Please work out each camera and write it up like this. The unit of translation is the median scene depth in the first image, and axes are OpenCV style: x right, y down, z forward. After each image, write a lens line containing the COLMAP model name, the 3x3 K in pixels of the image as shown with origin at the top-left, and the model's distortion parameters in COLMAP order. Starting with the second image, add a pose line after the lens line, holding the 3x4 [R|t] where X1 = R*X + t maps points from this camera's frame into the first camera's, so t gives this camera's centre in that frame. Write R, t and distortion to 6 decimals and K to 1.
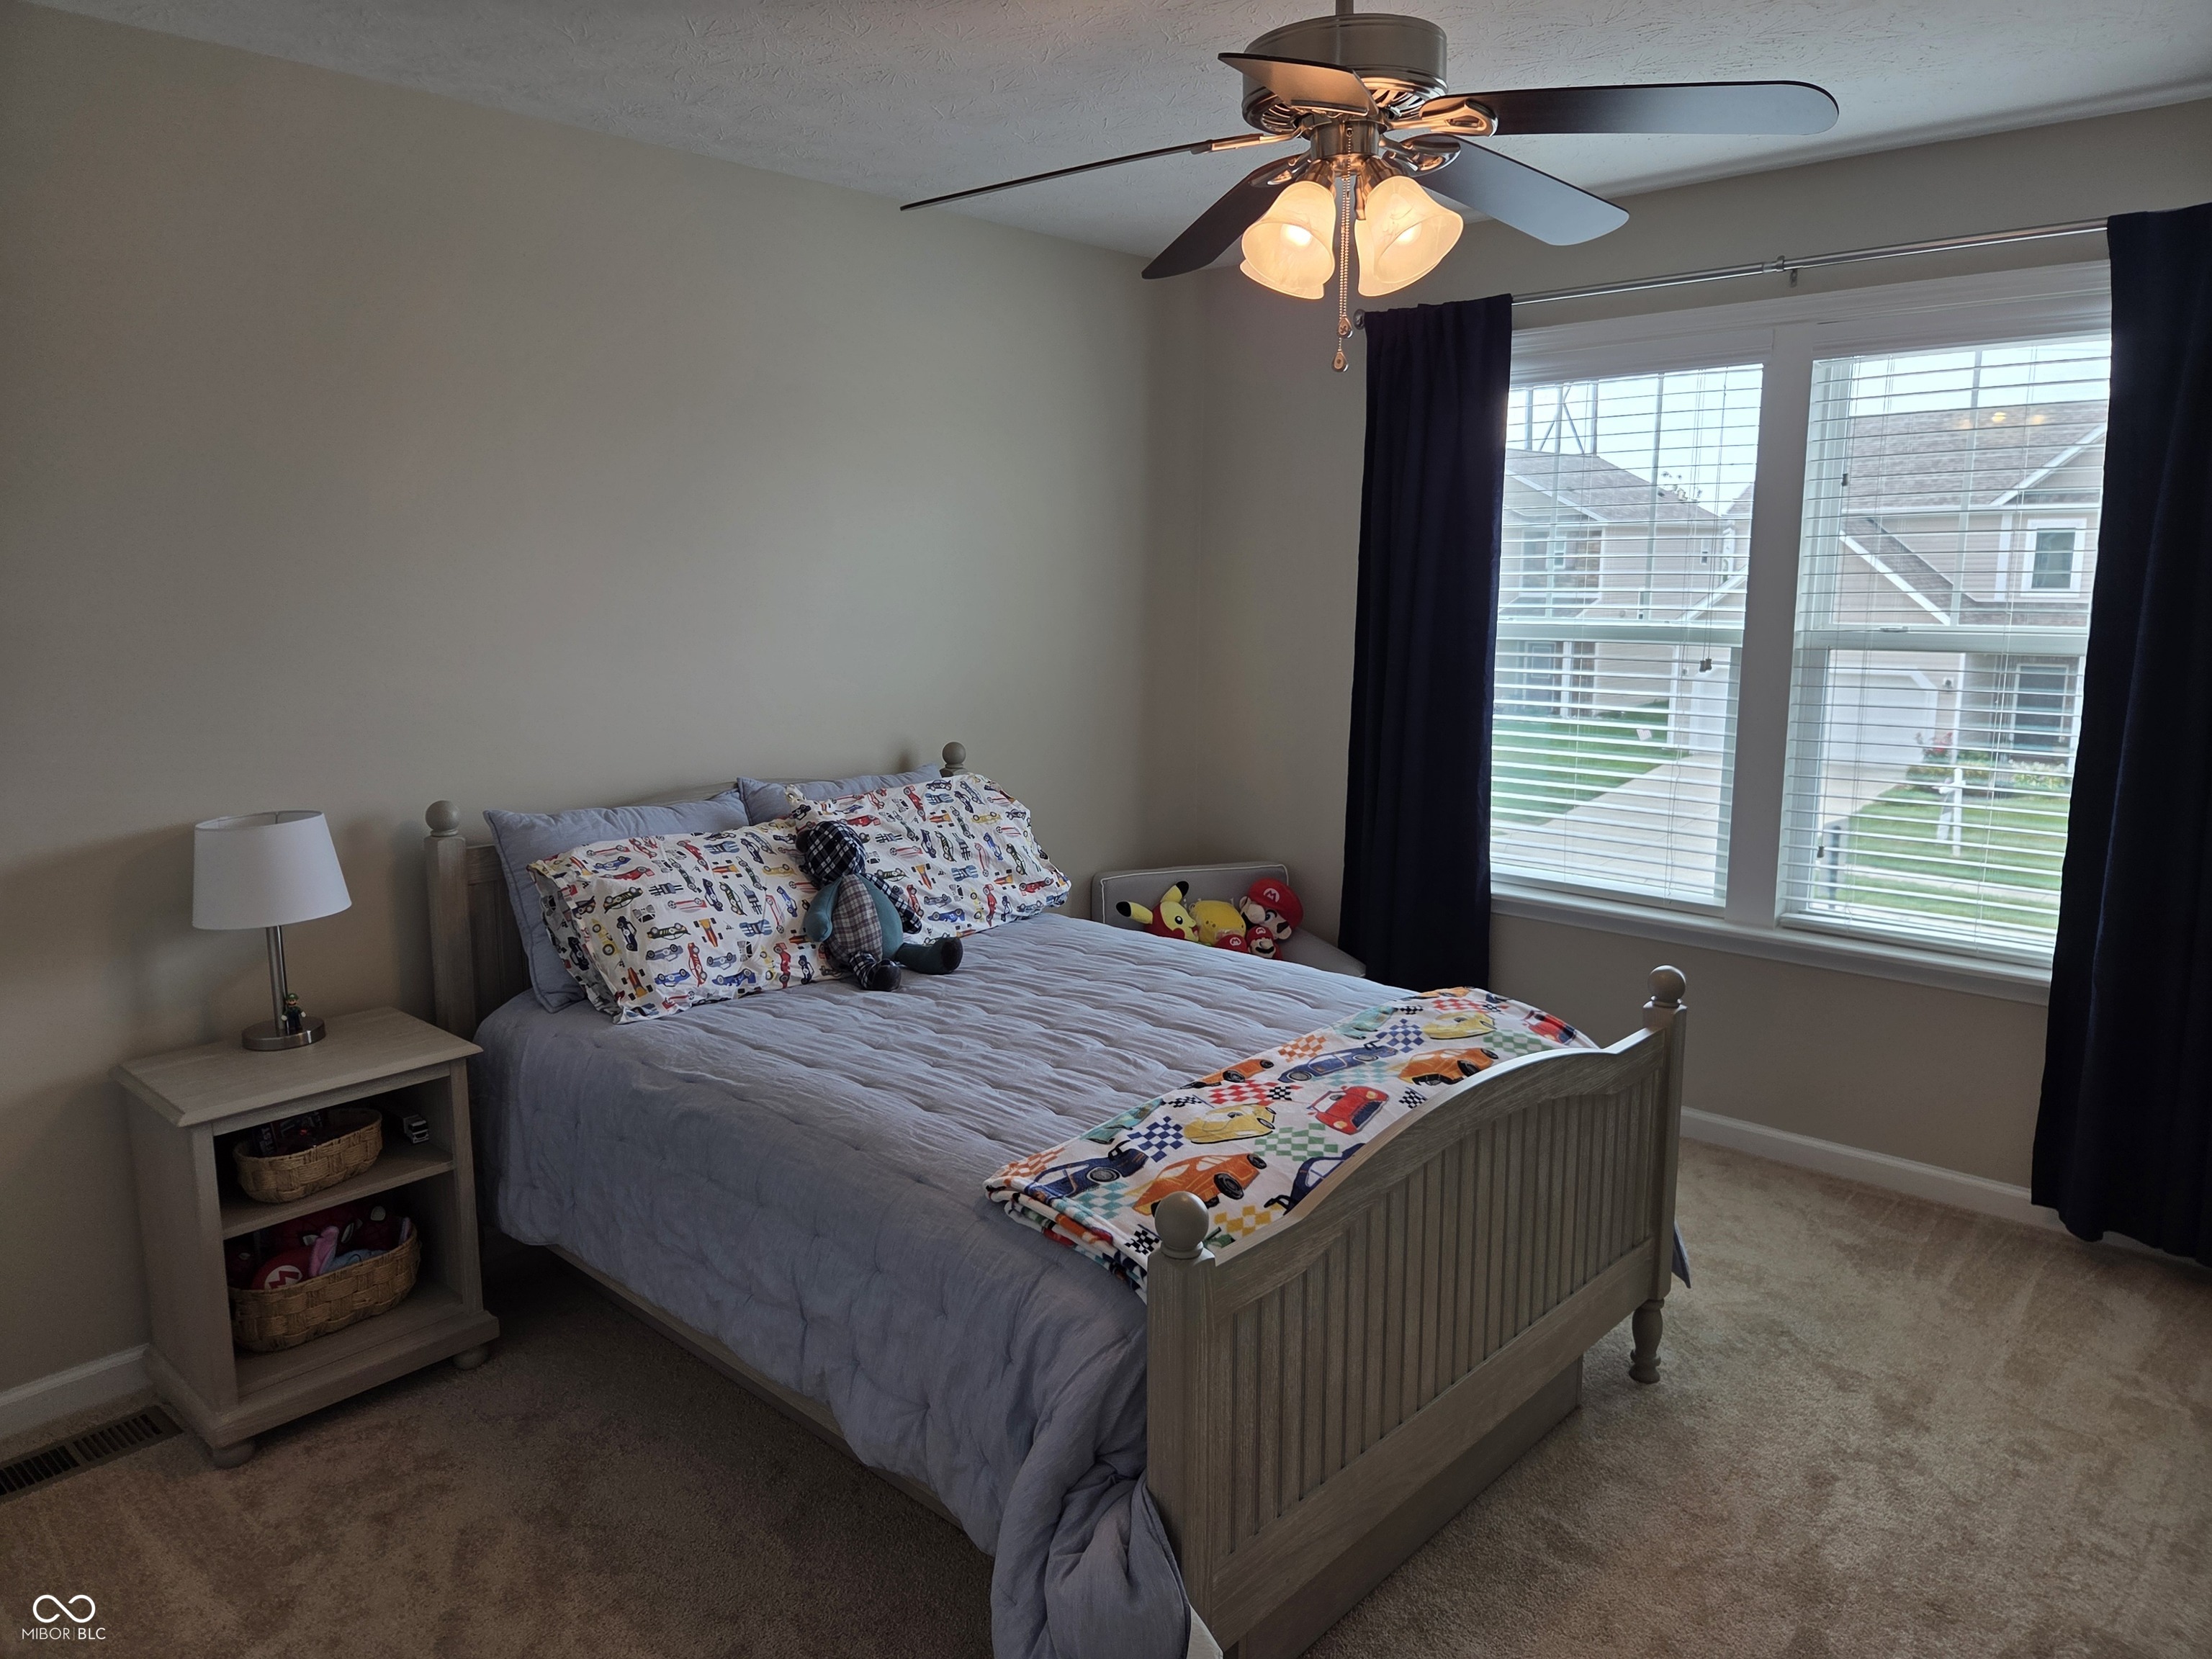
lens RADIAL K [[1490.7, 0, 1091.6], [0, 1490.7, 802.7], [0, 0, 1]] dist [0.073557, -0.057381]
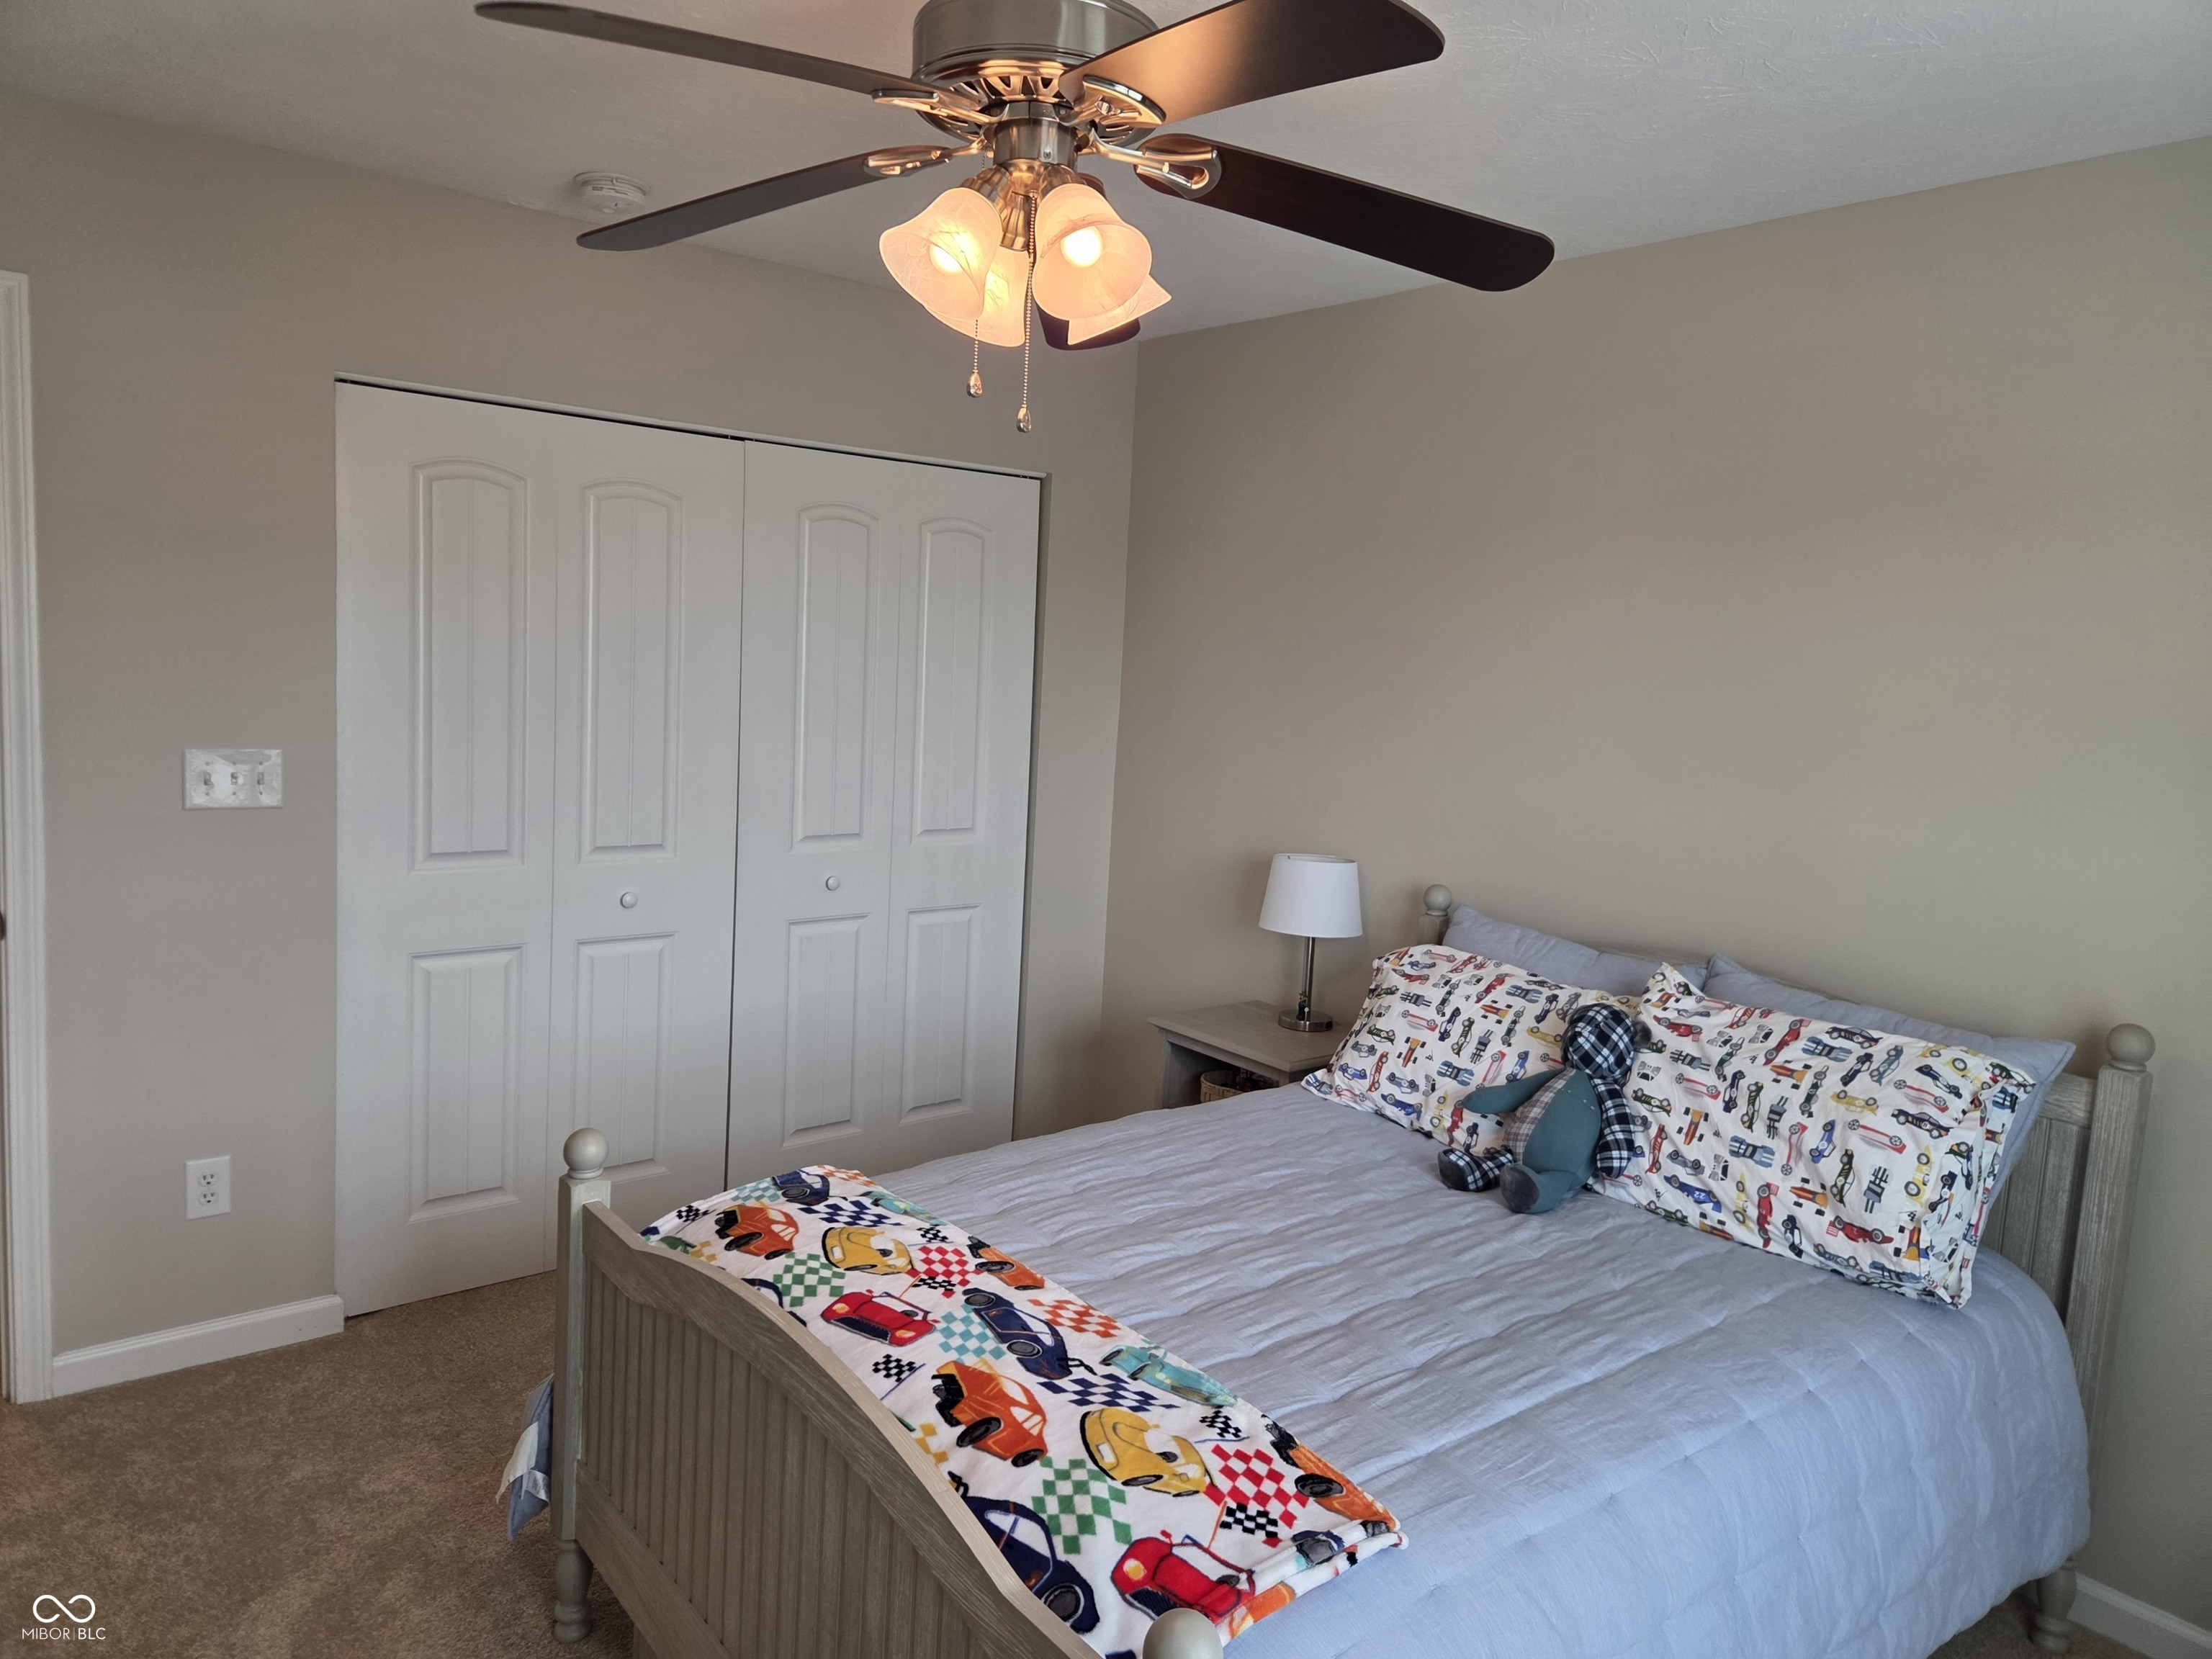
lens RADIAL K [[1490.7, 0, 1091.6], [0, 1490.7, 802.7], [0, 0, 1]] dist [0.073557, -0.057381]
pose [[-0.147928, 0.101095, -0.983818, 0.800430], [-0.209124, 0.969072, 0.131024, -0.173068], [0.966636, 0.225122, -0.122212, 0.980840]]
